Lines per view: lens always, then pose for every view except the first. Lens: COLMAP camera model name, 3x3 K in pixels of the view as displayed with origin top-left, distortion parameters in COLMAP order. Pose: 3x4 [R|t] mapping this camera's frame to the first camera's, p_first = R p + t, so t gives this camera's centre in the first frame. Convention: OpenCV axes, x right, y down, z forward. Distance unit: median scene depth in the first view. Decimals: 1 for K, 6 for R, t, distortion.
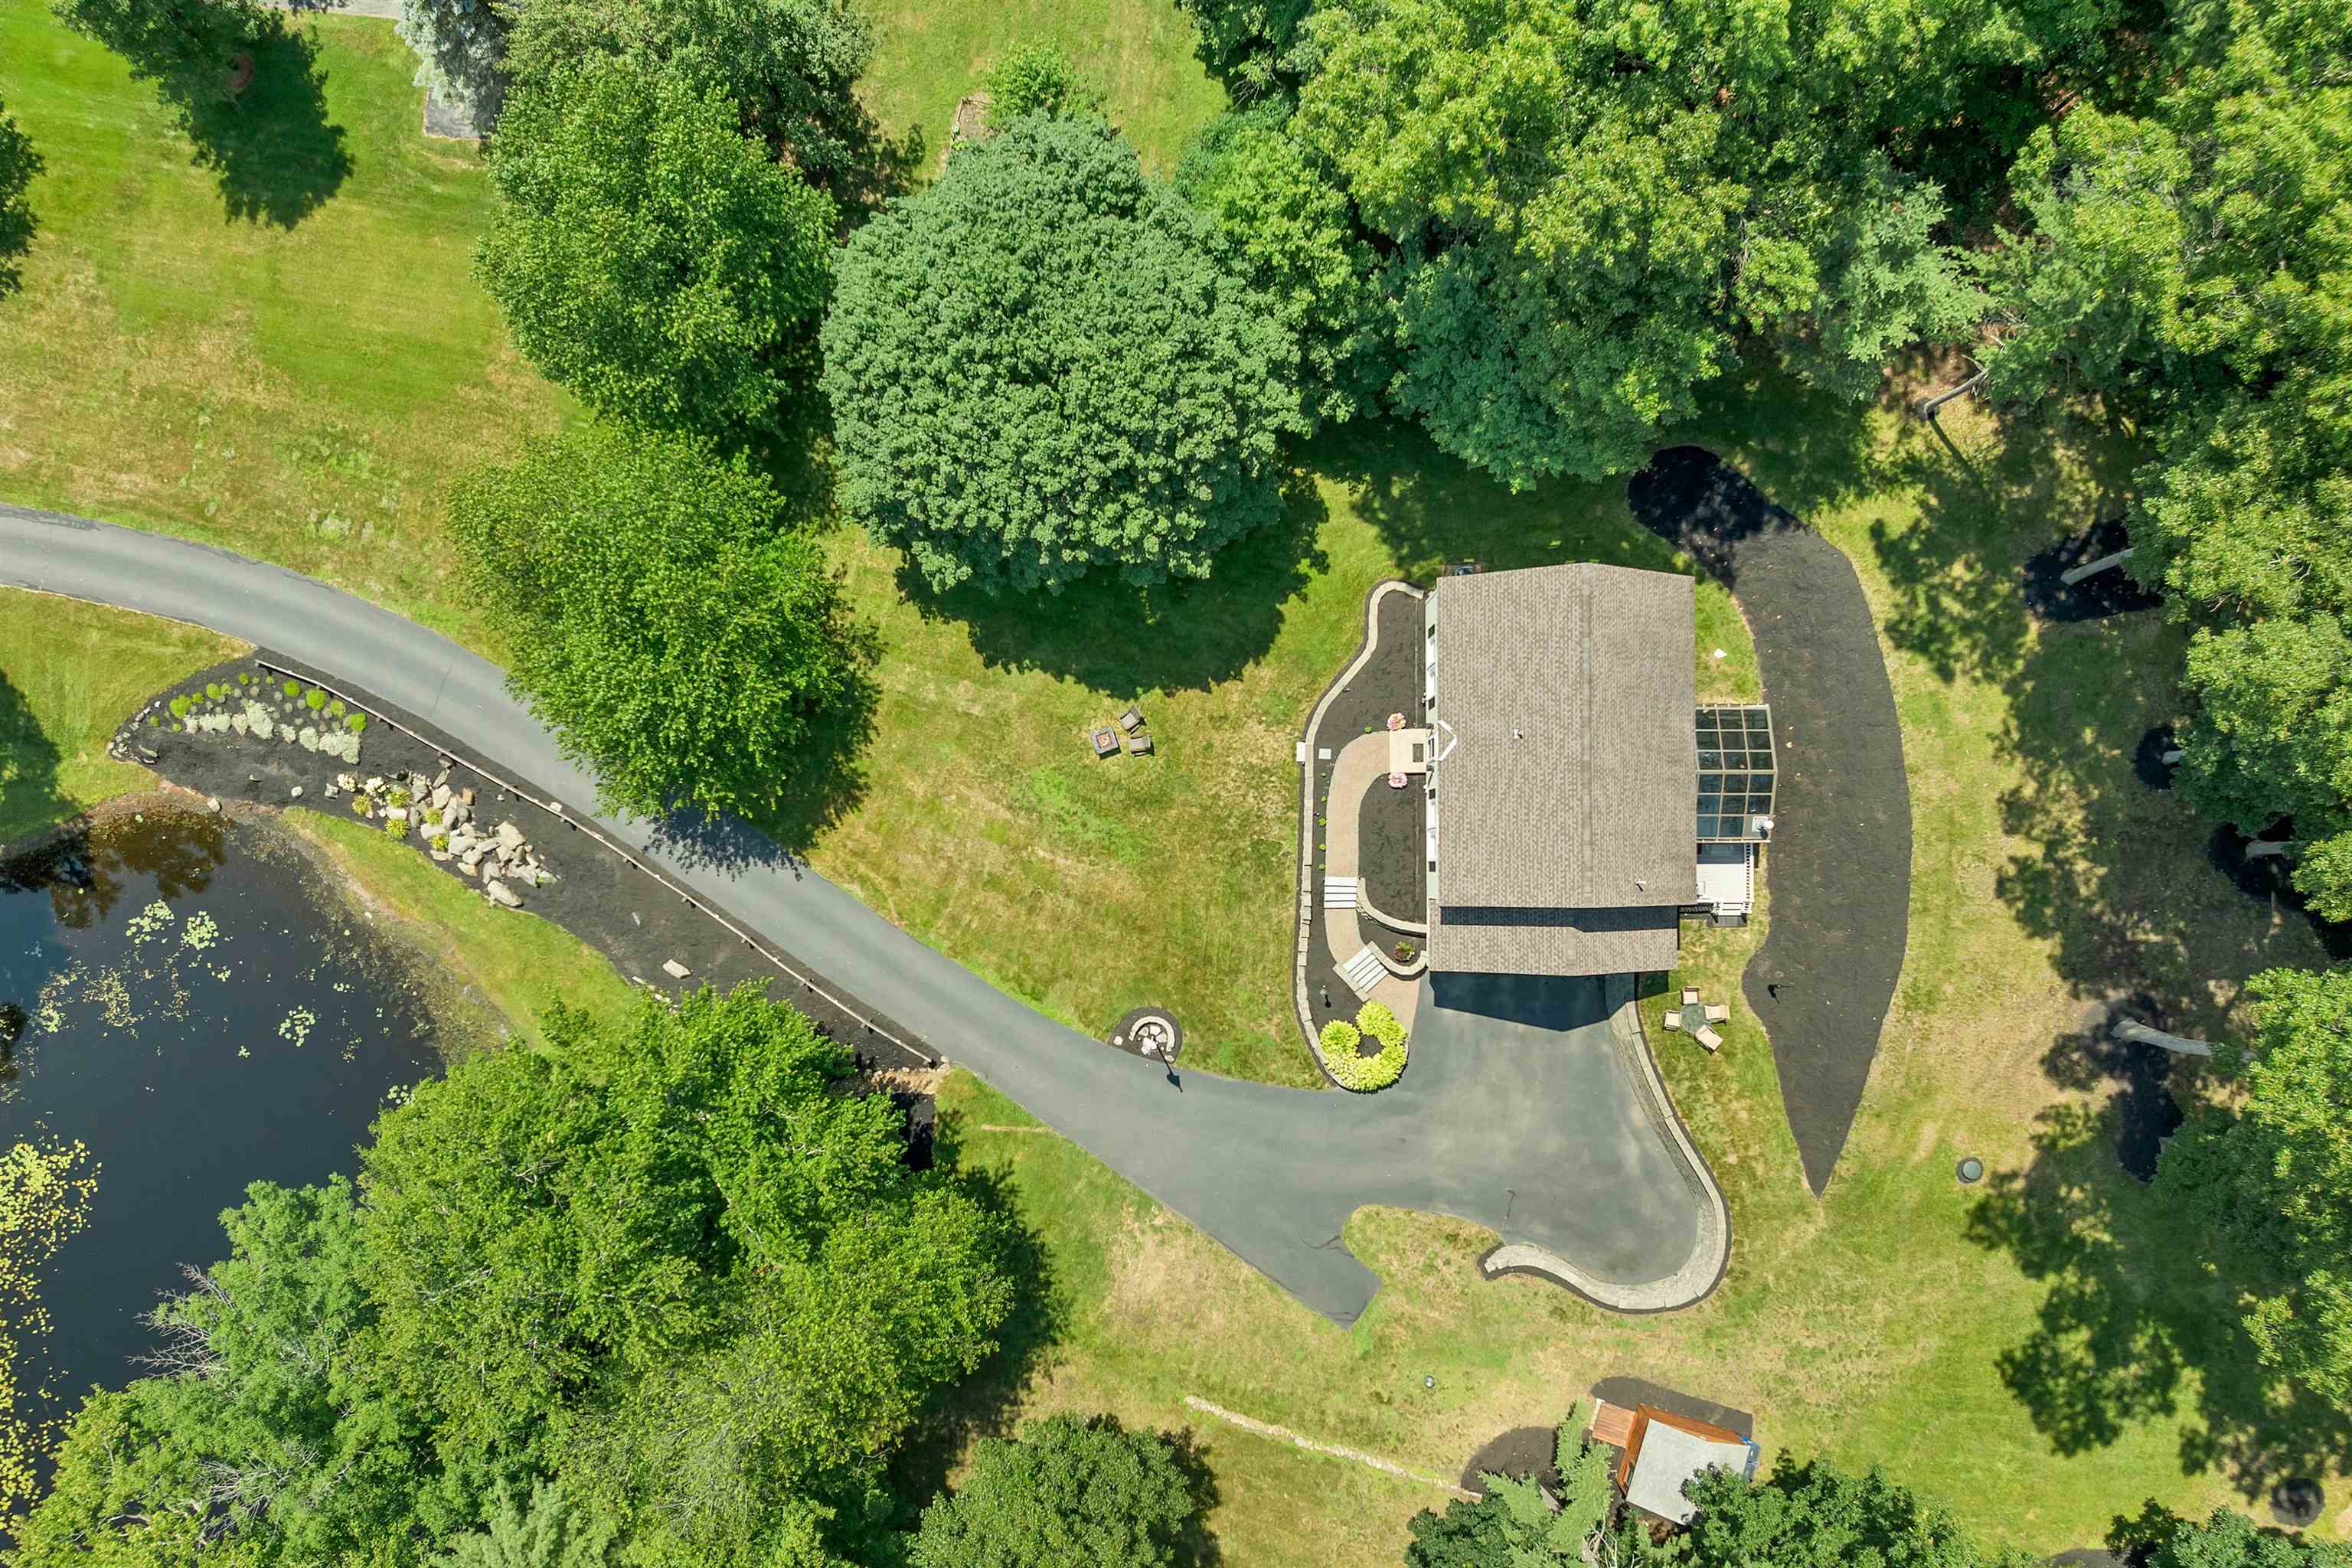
lens RADIAL K [[1676.3, 0, 1171.0], [0, 1676.3, 700.9], [0, 0, 1]] dist [-0.041029, -0.002770]
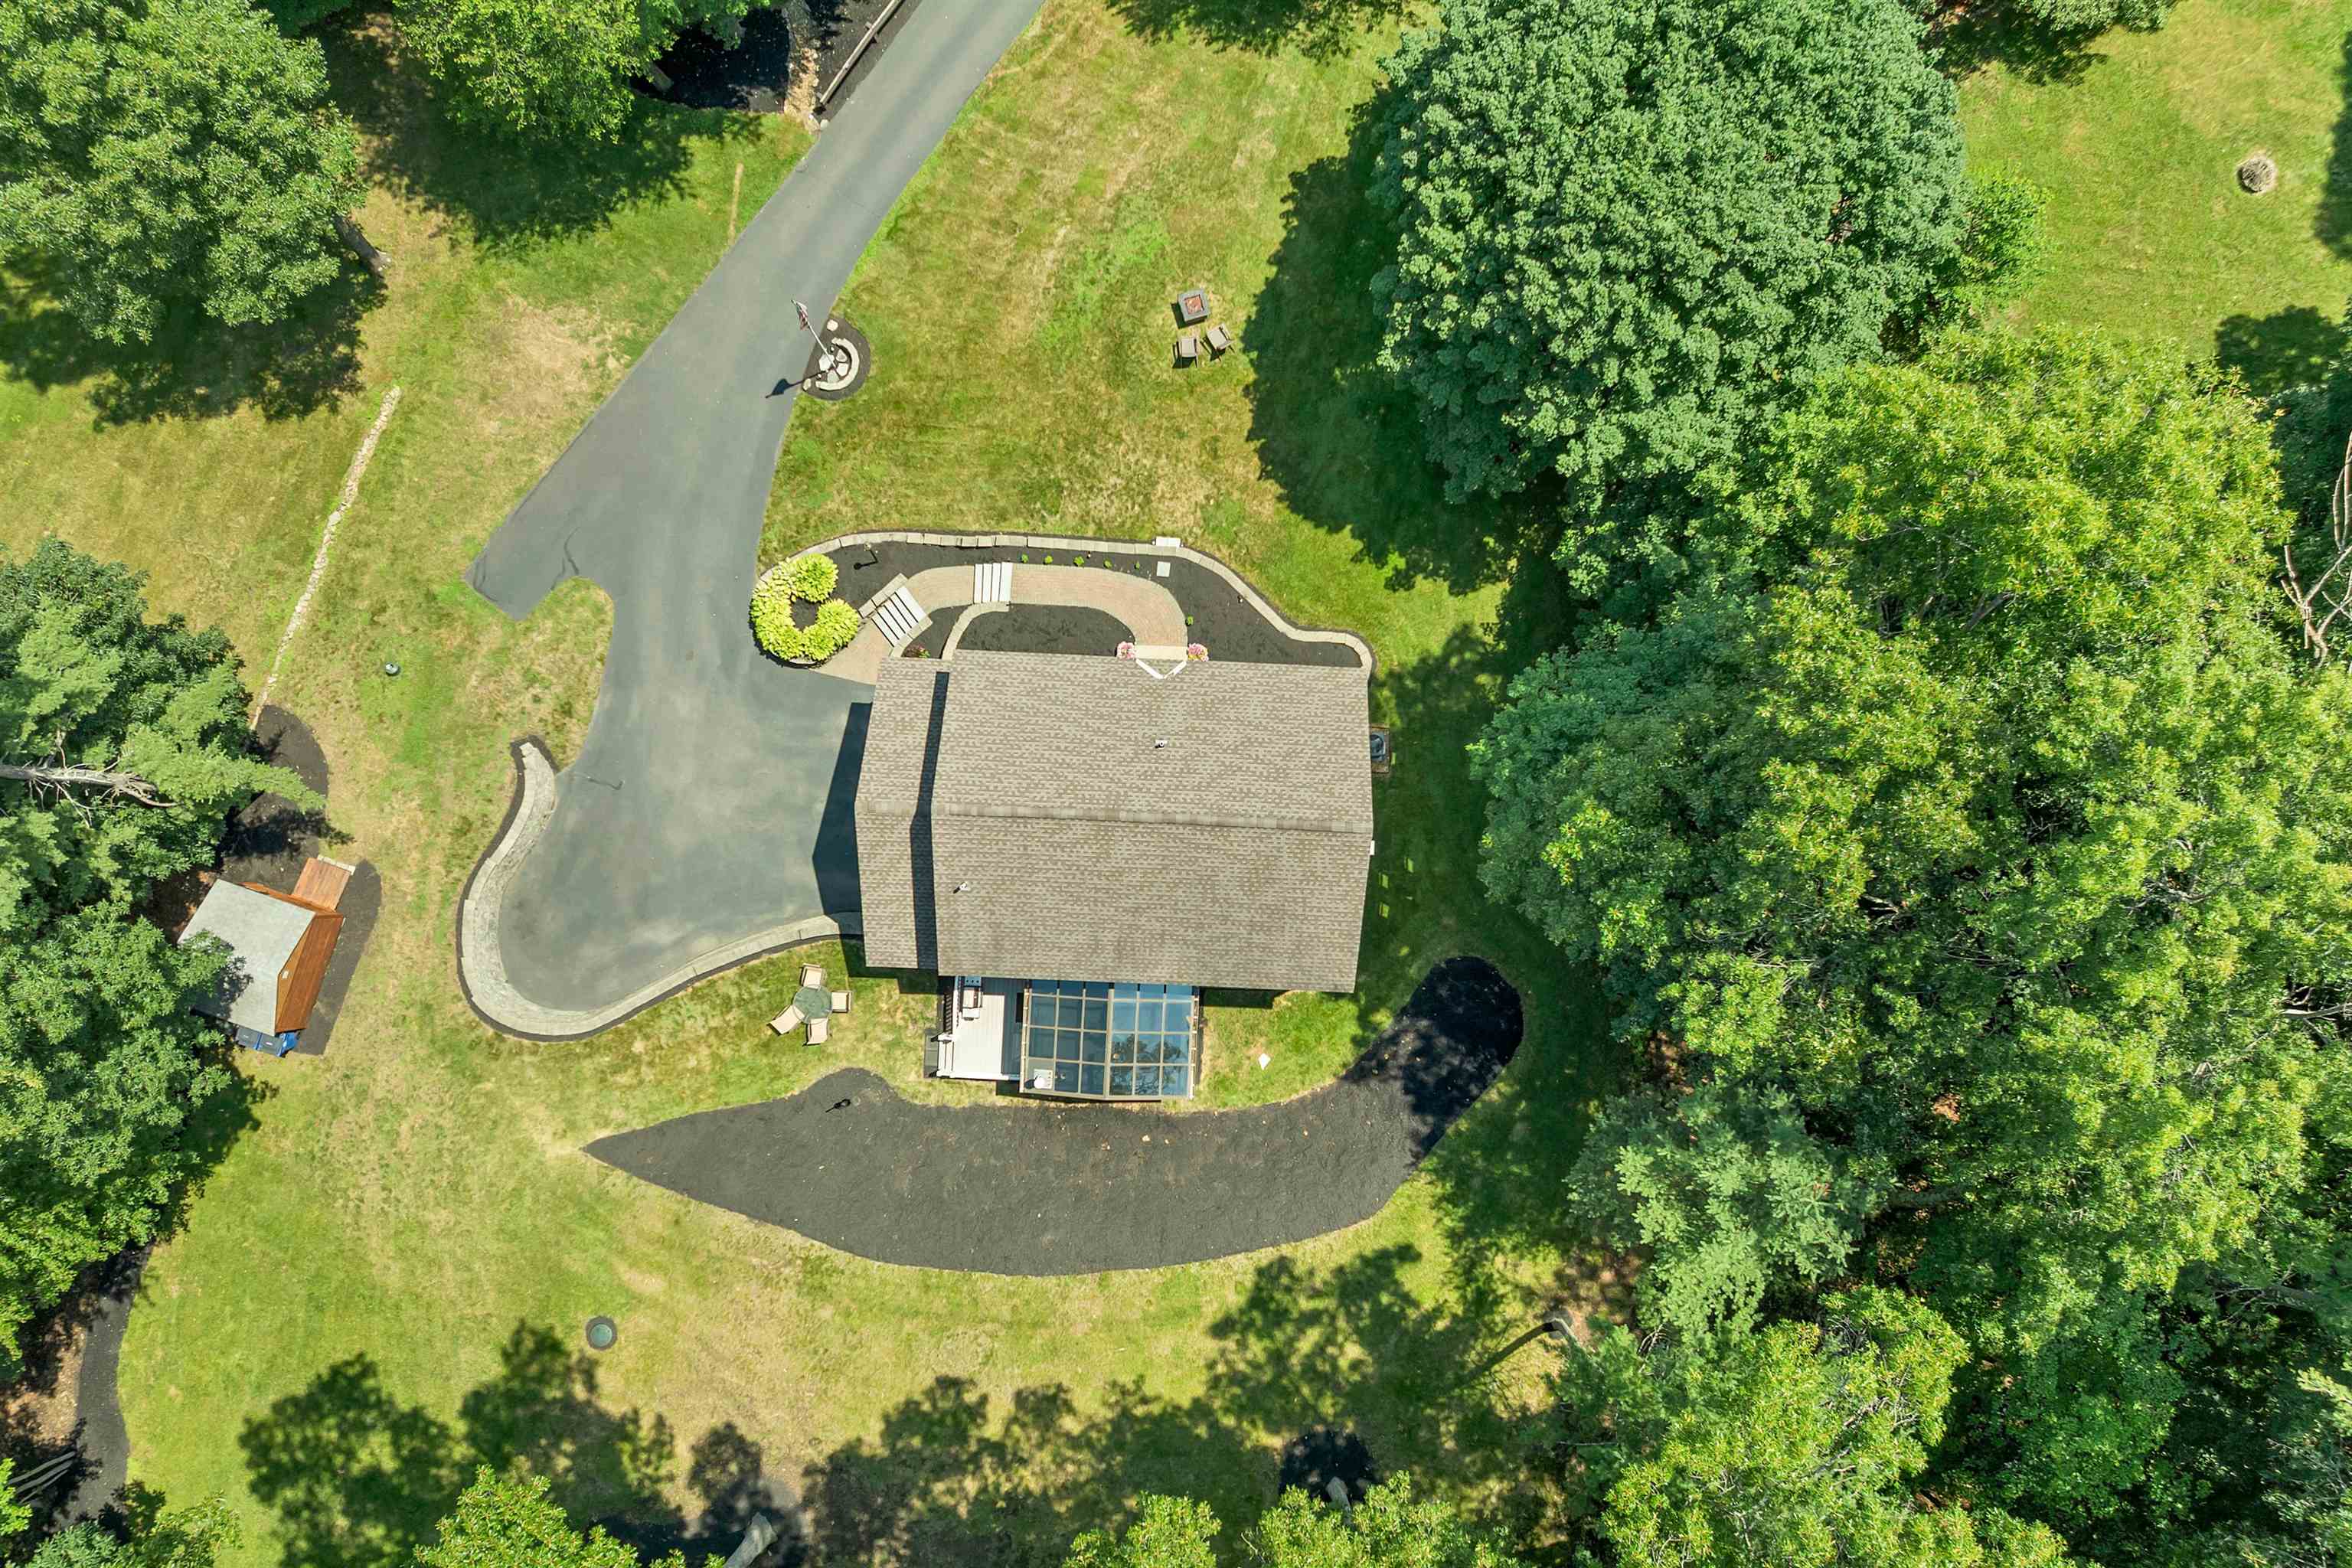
lens RADIAL K [[1729.7, 0, 1308.0], [0, 1729.7, 785.2], [0, 0, 1]] dist [-0.047458, 0.001091]
pose [[-0.044714, 0.998867, -0.016292, 0.217131], [-0.998998, -0.044674, 0.002788, -0.047642], [0.002057, 0.016400, 0.999863, 0.172024]]
